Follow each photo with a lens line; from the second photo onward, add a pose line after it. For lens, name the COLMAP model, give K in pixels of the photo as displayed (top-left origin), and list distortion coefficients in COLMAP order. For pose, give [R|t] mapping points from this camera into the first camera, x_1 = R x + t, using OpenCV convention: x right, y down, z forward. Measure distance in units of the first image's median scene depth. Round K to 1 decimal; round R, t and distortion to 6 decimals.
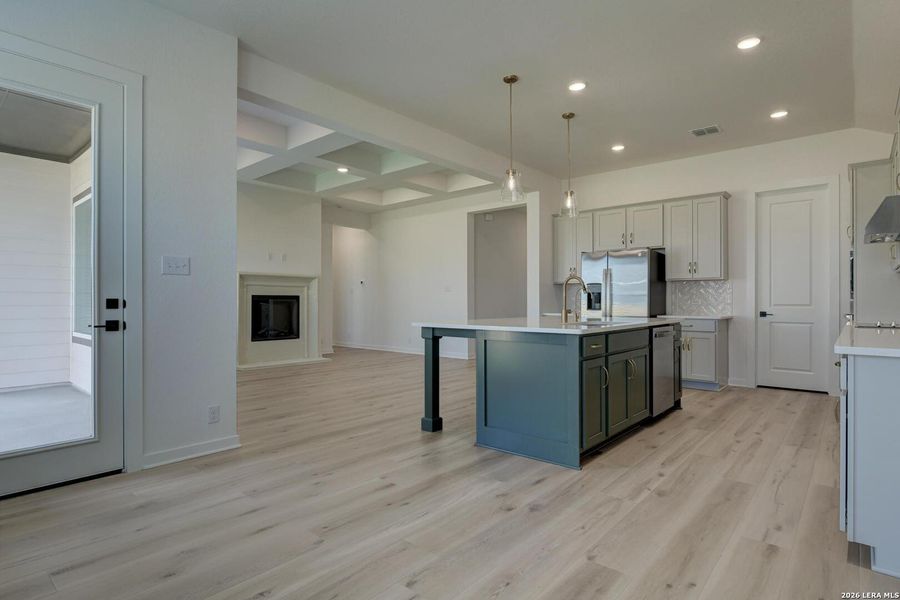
lens RADIAL K [[473.2, 0, 443.1], [0, 473.2, 299.7], [0, 0, 1]] dist [-0.007465, 0.000356]
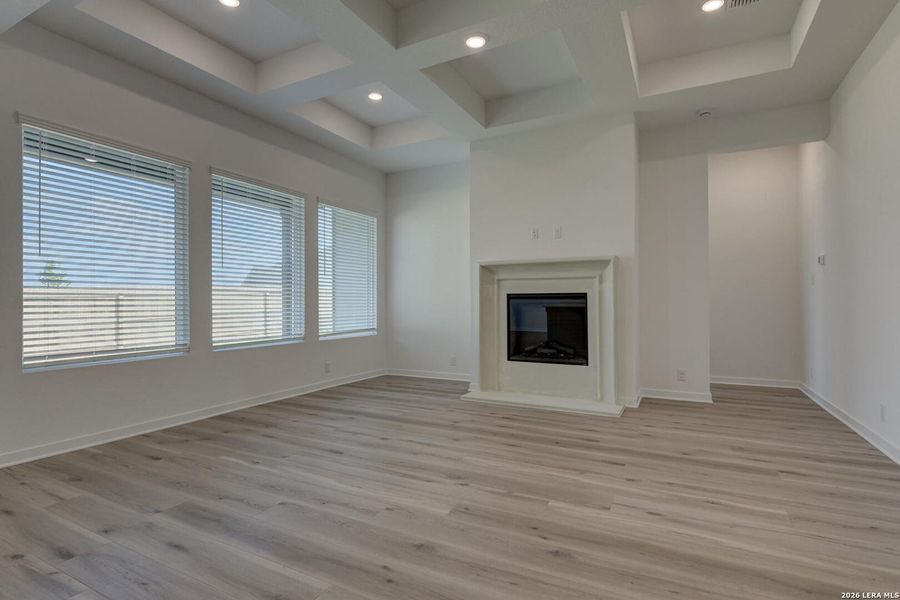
lens RADIAL K [[446.8, 0, 445.2], [0, 446.8, 299.7], [0, 0, 1]] dist [-0.004627, -0.002116]
pose [[0.231031, -0.008480, -0.972909, 0.278597], [0.006518, 0.999953, -0.007168, 0.003816], [0.972925, -0.004685, 0.231075, 0.992668]]
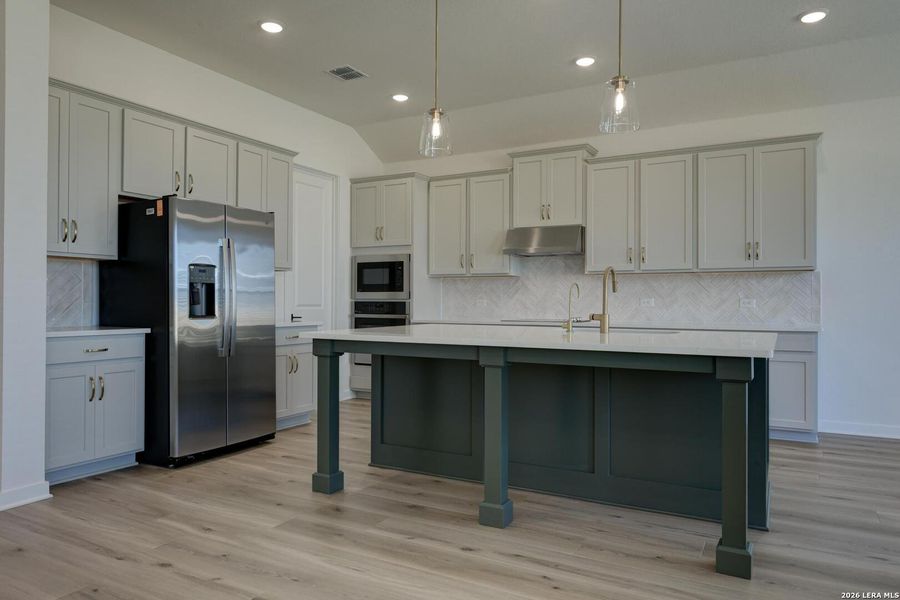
lens RADIAL K [[608.9, 0, 445.0], [0, 608.9, 299.6], [0, 0, 1]] dist [-0.006118, 0.000978]
pose [[-0.207651, 0.002452, 0.978200, -0.373291], [-0.007297, 0.999965, -0.004056, 0.002986], [-0.978176, -0.007980, -0.207626, 0.934324]]
